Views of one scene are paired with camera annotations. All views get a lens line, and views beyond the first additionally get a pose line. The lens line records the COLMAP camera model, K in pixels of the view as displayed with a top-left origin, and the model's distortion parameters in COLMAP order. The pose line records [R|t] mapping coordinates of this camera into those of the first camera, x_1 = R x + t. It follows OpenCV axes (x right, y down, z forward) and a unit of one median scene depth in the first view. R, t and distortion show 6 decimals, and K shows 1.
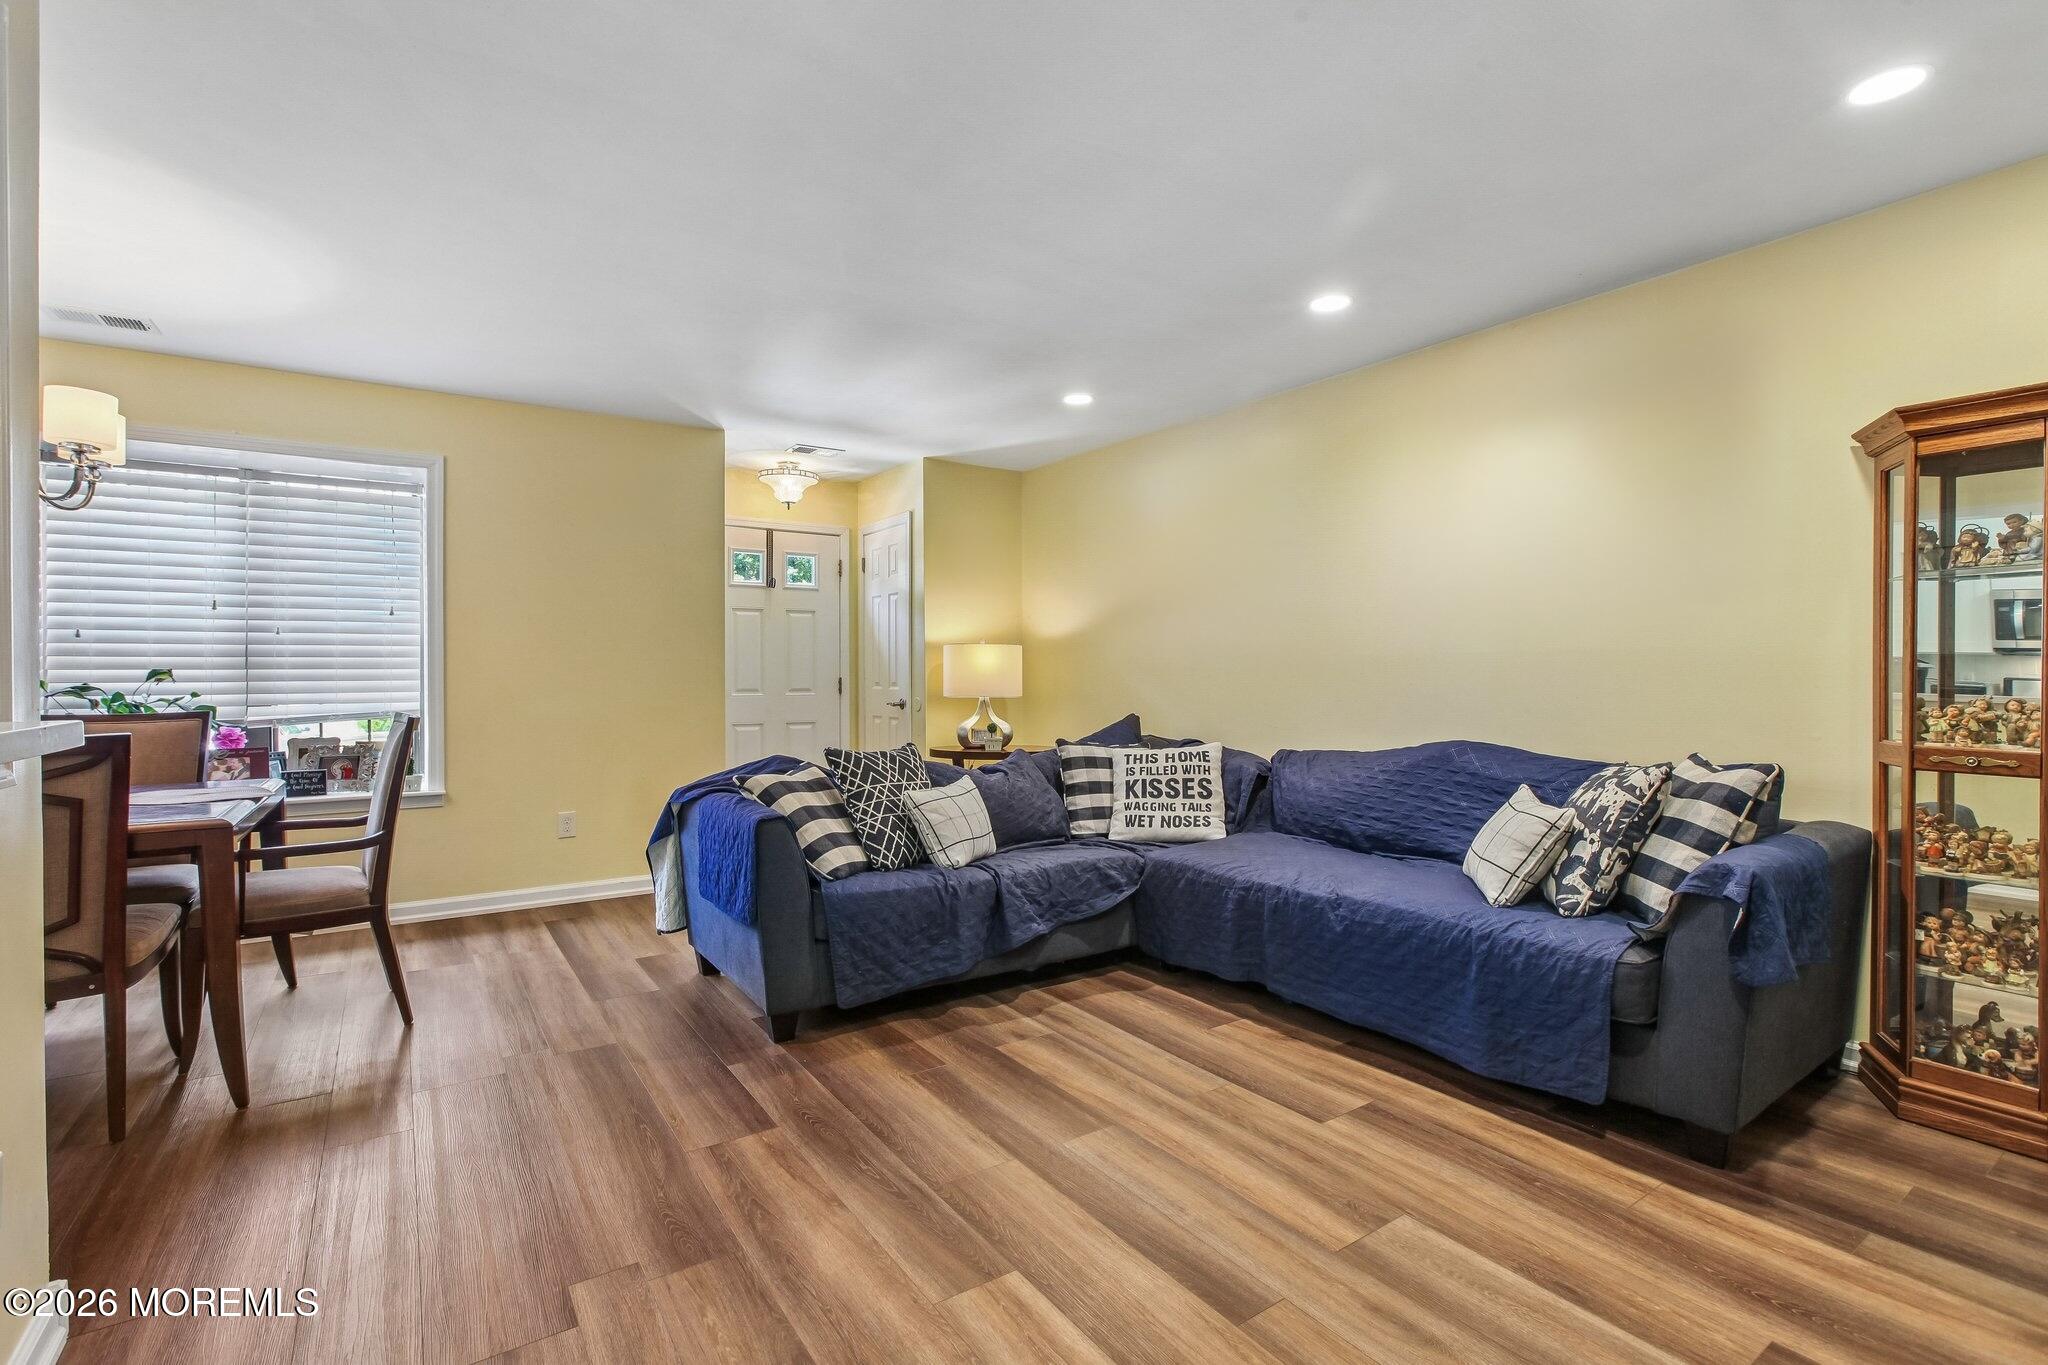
lens RADIAL K [[922.4, 0, 1024.0], [0, 922.4, 682.5], [0, 0, 1]] dist [-0.049060, 0.025786]
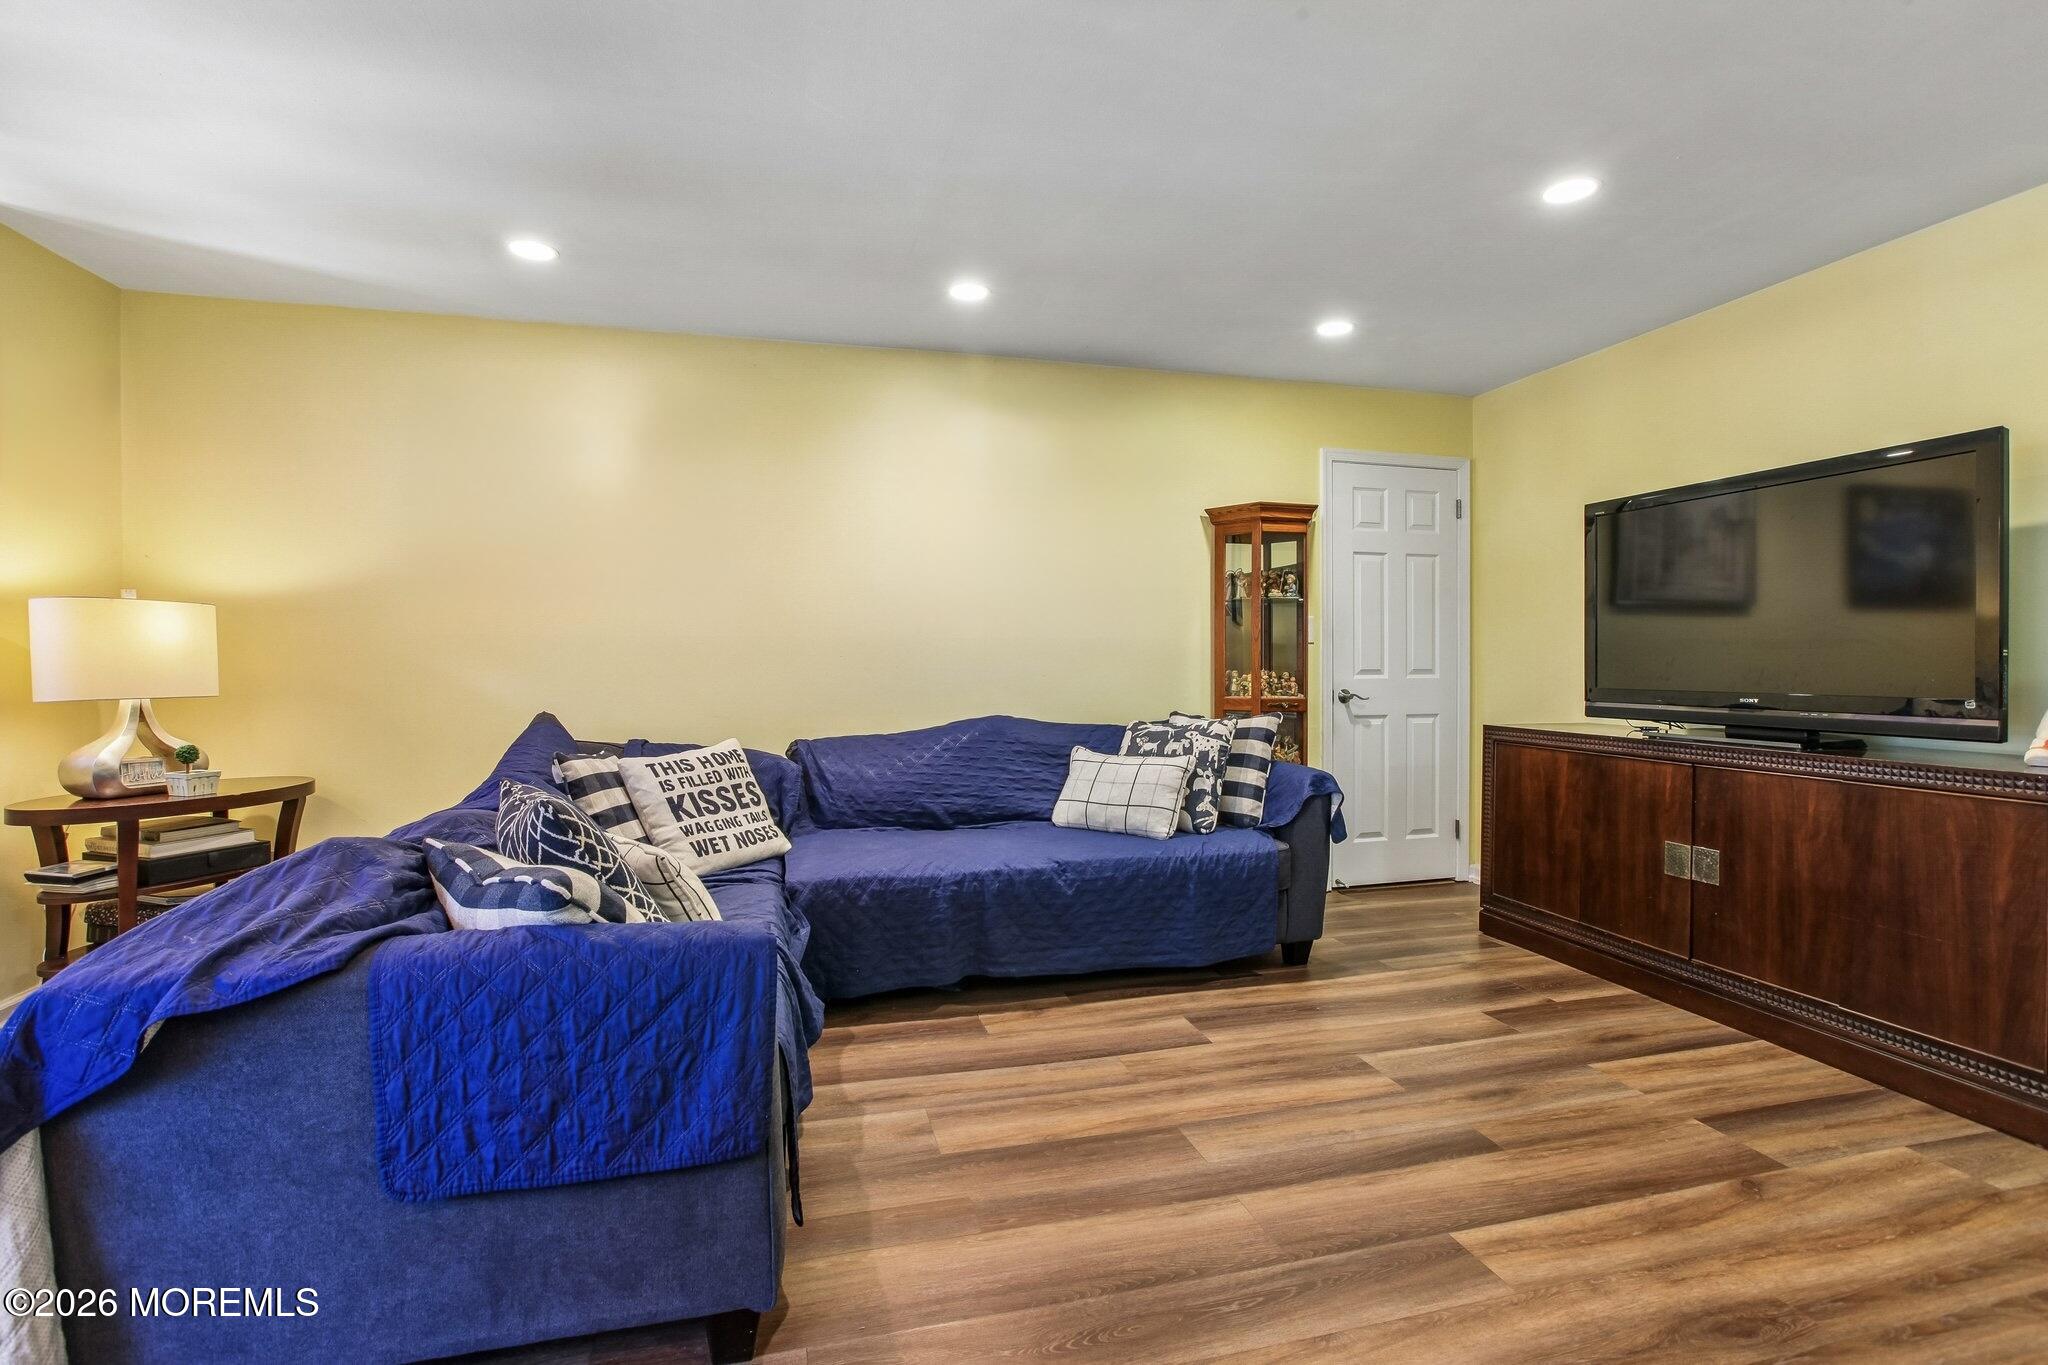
lens RADIAL K [[922.4, 0, 1024.0], [0, 922.4, 682.5], [0, 0, 1]] dist [-0.049060, 0.025786]
pose [[0.349475, -0.021915, 0.936689, -0.747172], [0.007096, 0.999760, 0.020743, -0.001261], [-0.936919, -0.000602, 0.349546, 0.726935]]
